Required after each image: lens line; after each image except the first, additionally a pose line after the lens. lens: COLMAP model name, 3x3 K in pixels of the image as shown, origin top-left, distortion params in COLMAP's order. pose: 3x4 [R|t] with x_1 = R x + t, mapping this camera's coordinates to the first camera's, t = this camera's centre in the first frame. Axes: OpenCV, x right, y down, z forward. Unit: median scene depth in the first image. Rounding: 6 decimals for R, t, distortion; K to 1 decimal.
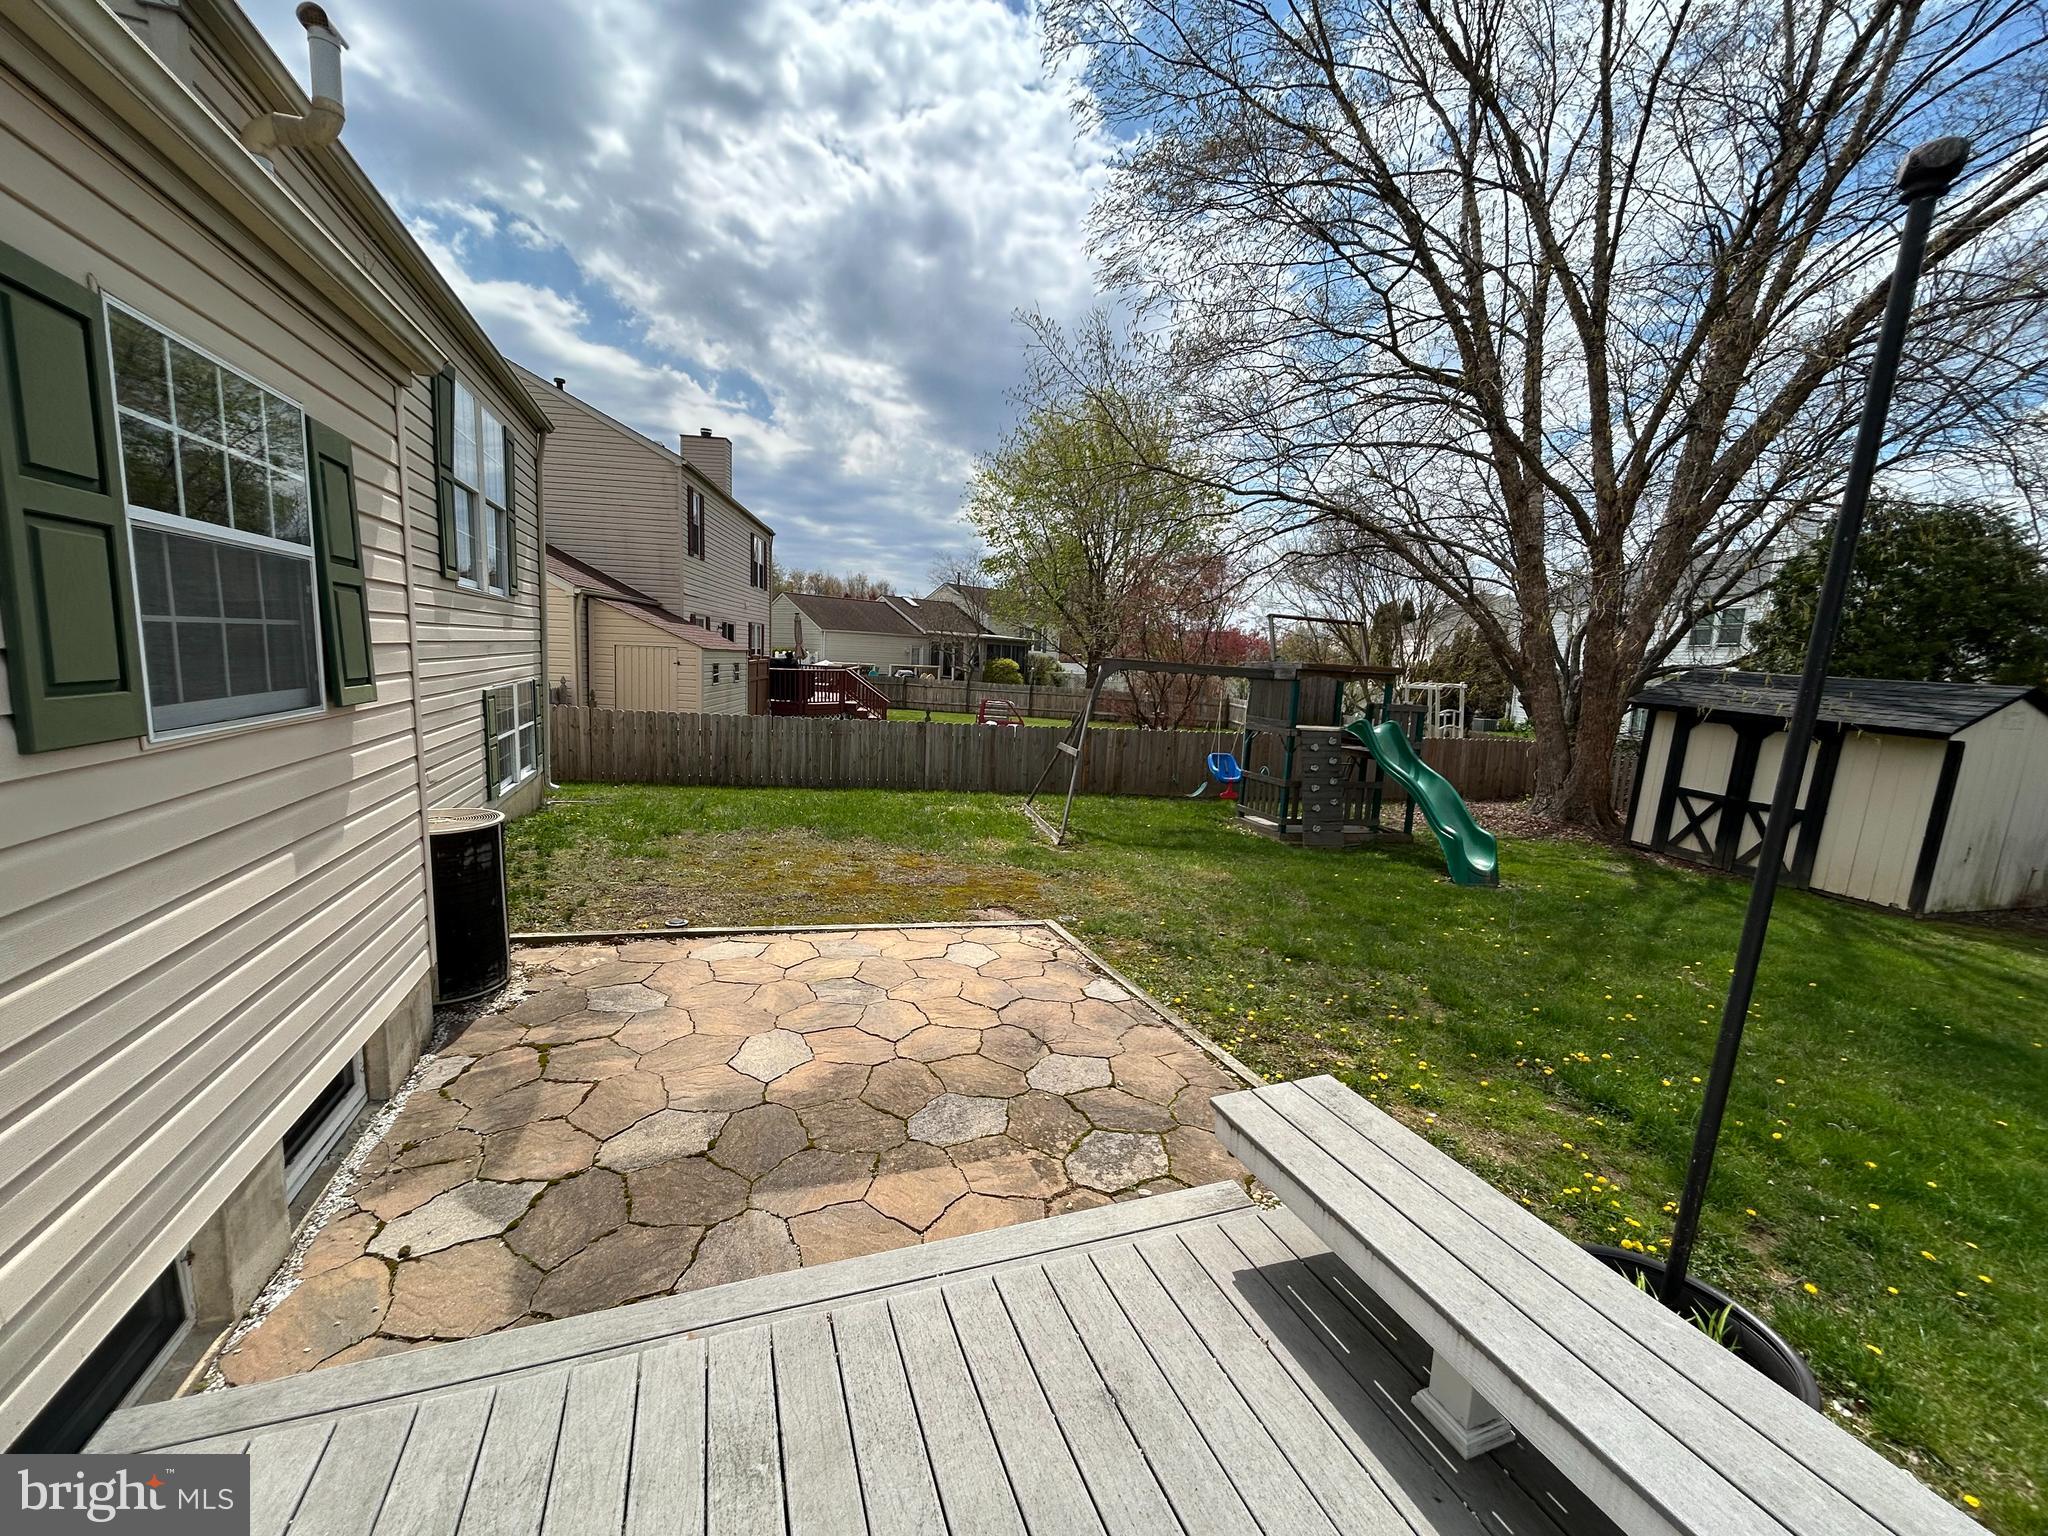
lens RADIAL K [[818.9, 0, 1020.9], [0, 818.9, 770.0], [0, 0, 1]] dist [-0.002517, 0.000341]
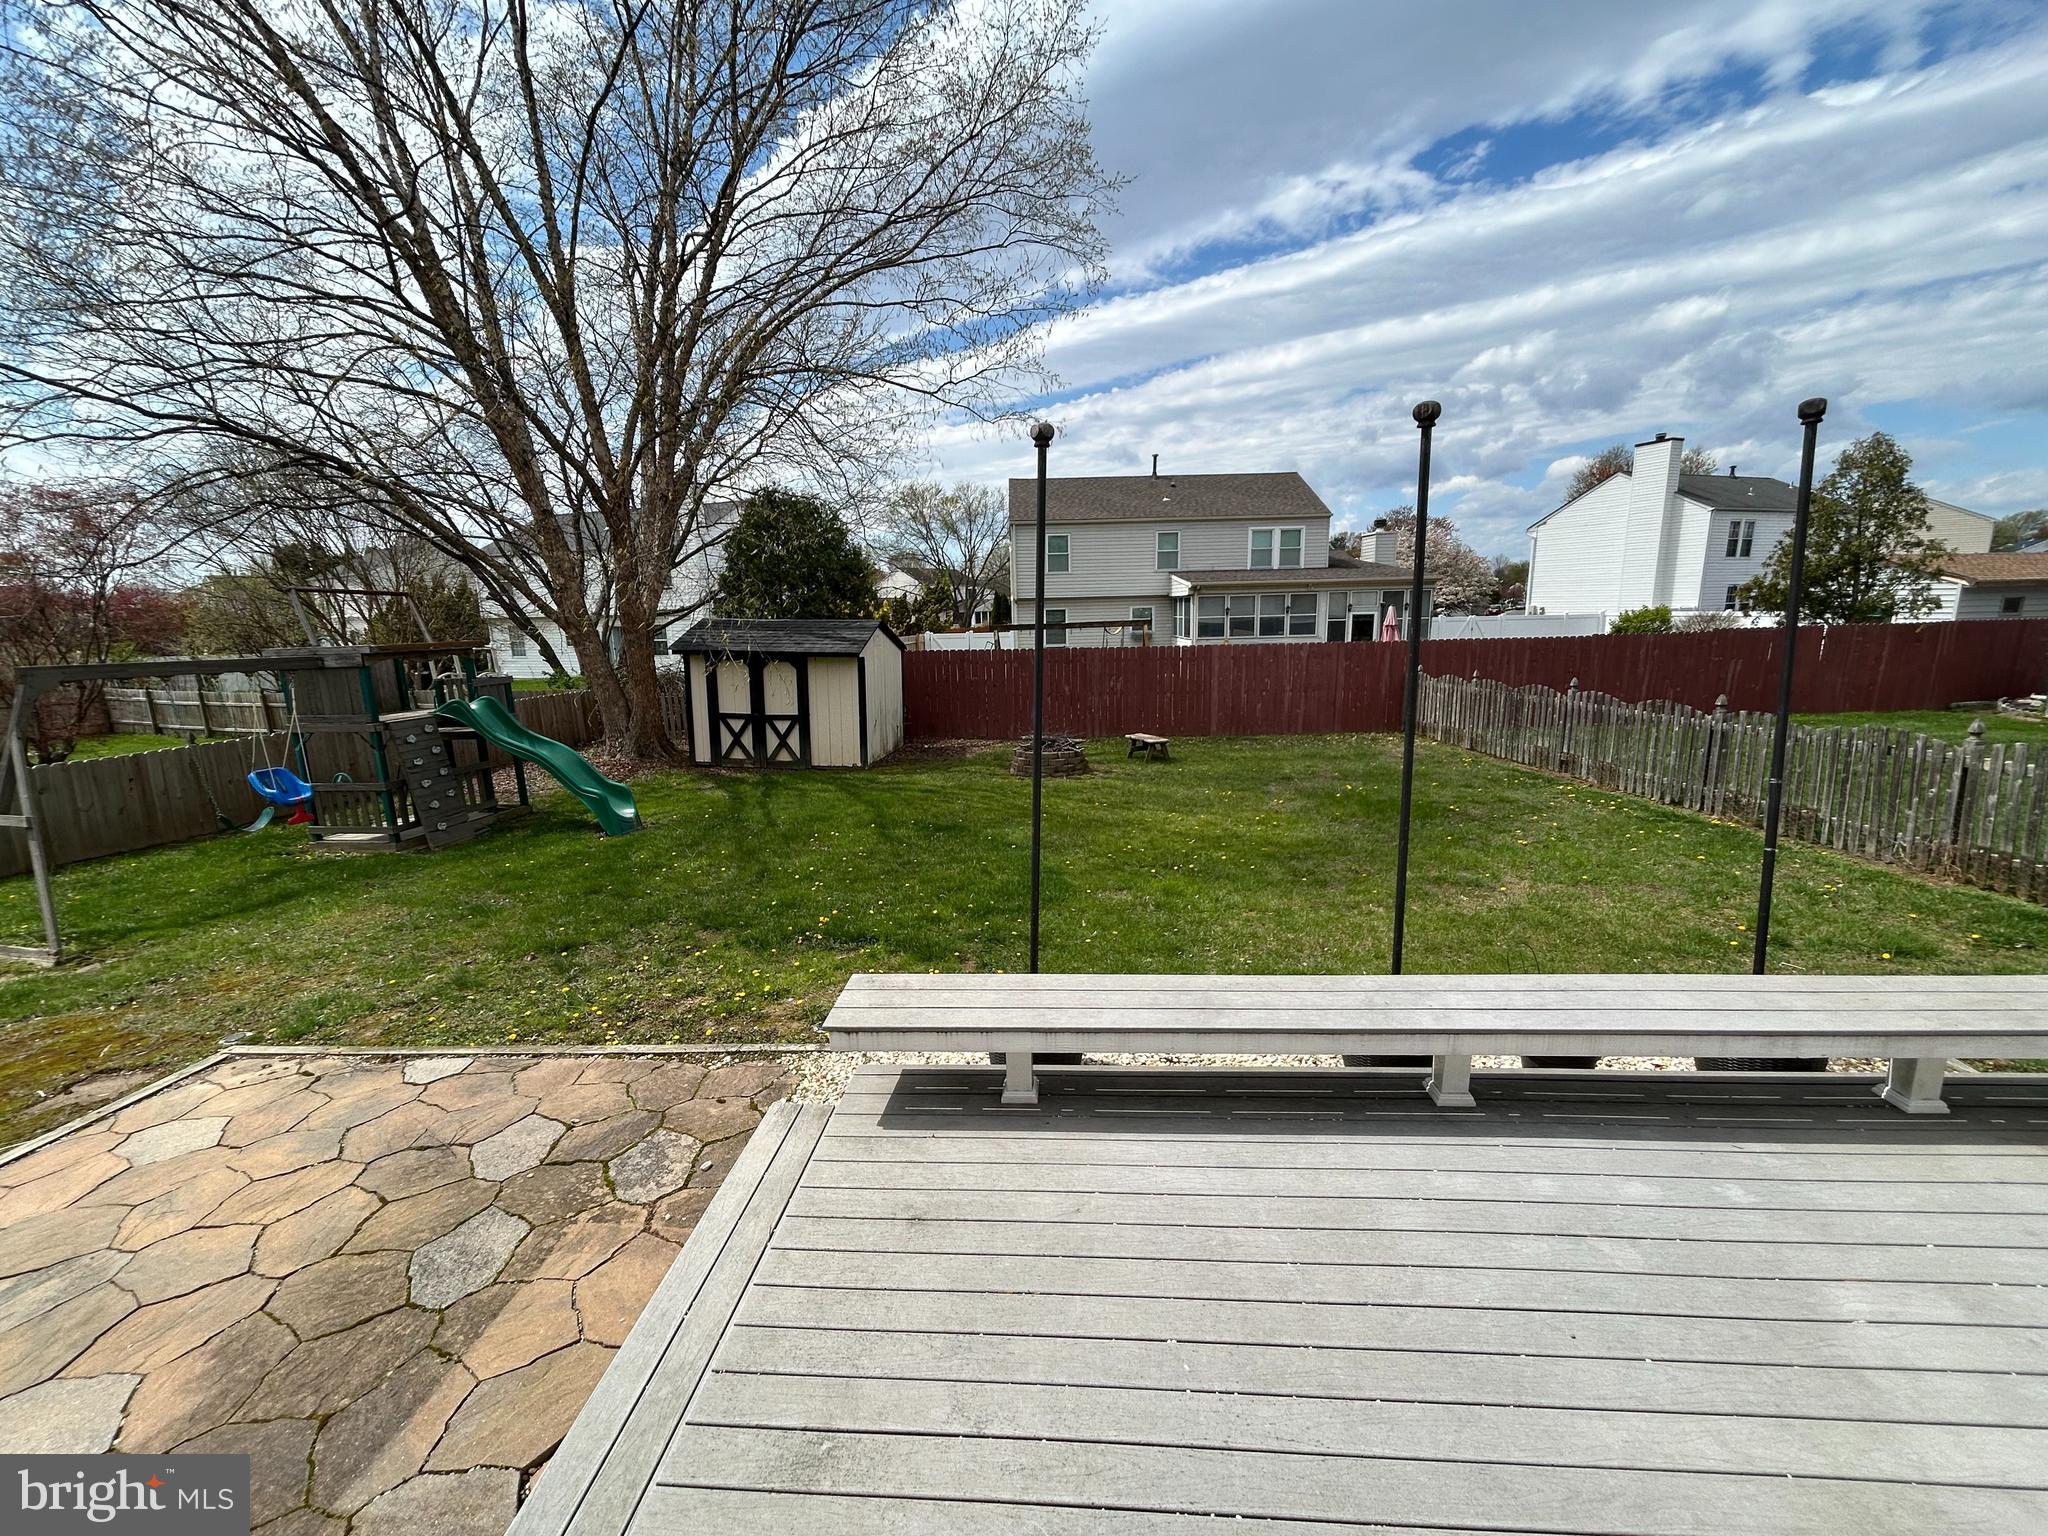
lens RADIAL K [[818.9, 0, 1014.3], [0, 818.9, 784.0], [0, 0, 1]] dist [-0.002517, 0.000341]
pose [[0.418914, -0.245857, 0.874108, -0.267292], [0.170616, 0.966813, 0.190164, -0.065809], [-0.891853, 0.069474, 0.446959, 0.045083]]
